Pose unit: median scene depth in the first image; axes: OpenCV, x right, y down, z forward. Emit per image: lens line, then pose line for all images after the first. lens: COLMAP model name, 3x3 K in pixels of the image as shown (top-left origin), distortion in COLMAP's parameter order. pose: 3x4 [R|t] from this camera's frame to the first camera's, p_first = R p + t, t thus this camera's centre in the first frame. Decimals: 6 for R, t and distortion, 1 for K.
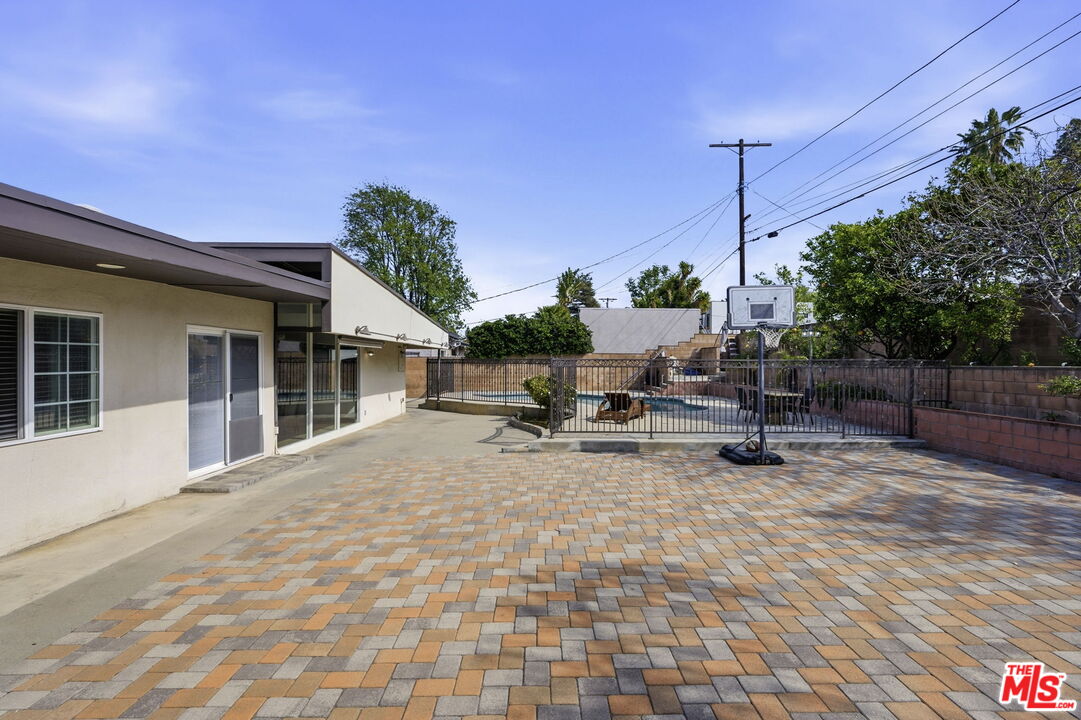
lens RADIAL K [[470.5, 0, 535.8], [0, 470.5, 360.8], [0, 0, 1]] dist [0.000285, -0.000134]
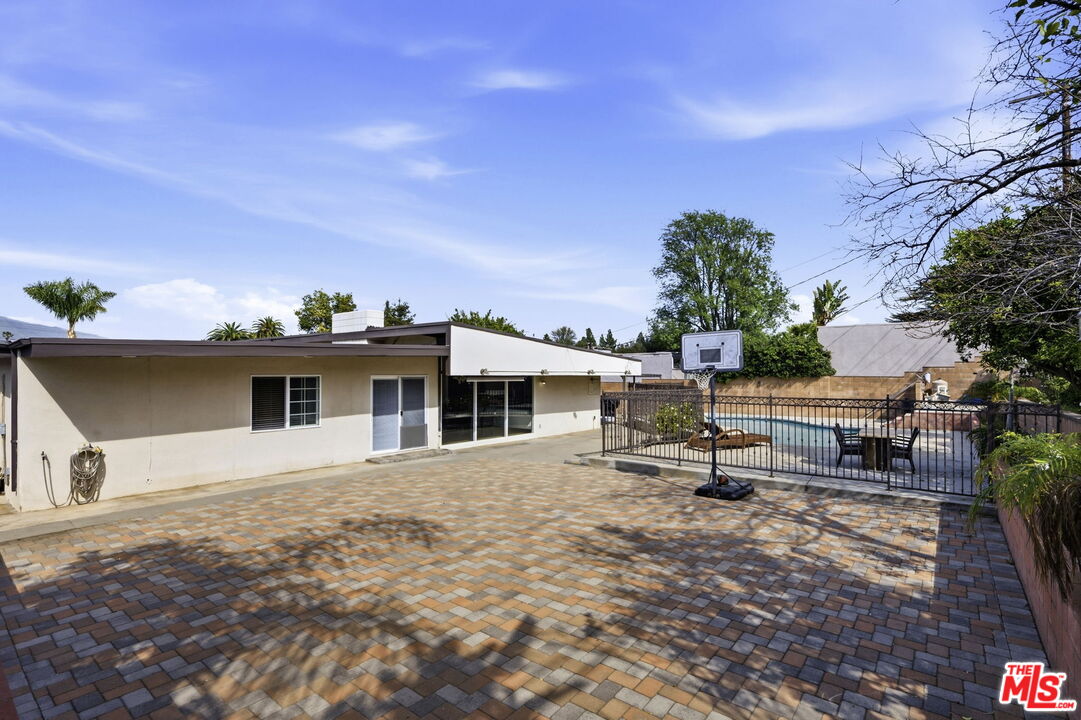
lens RADIAL K [[466.6, 0, 571.2], [0, 466.6, 368.0], [0, 0, 1]] dist [0.002098, 0.000019]
pose [[0.811524, -0.010587, -0.584224, 1.018568], [0.000724, 0.999853, -0.017114, -0.070417], [0.584319, 0.013465, 0.811412, -0.074921]]
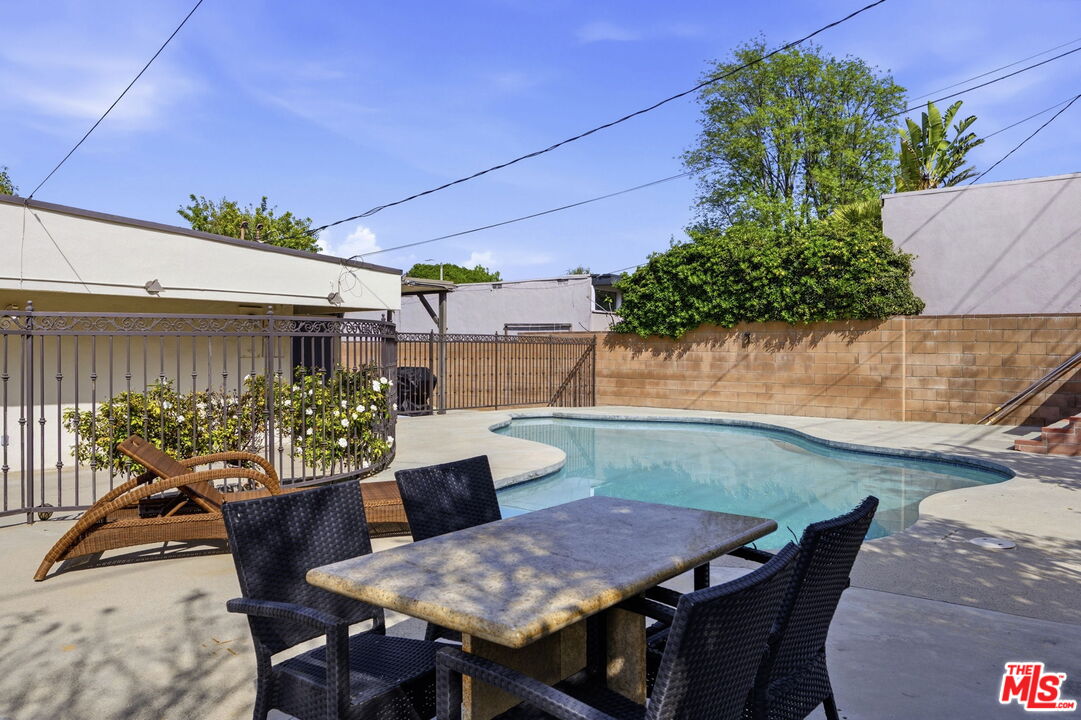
lens RADIAL K [[763.5, 0, 558.9], [0, 763.5, 360.4], [0, 0, 1]] dist [-0.001120, -0.002185]
pose [[0.789810, 0.008975, -0.613285, 1.138288], [0.000328, 0.999887, 0.015055, 0.038404], [0.613351, -0.012092, 0.789718, 1.576105]]
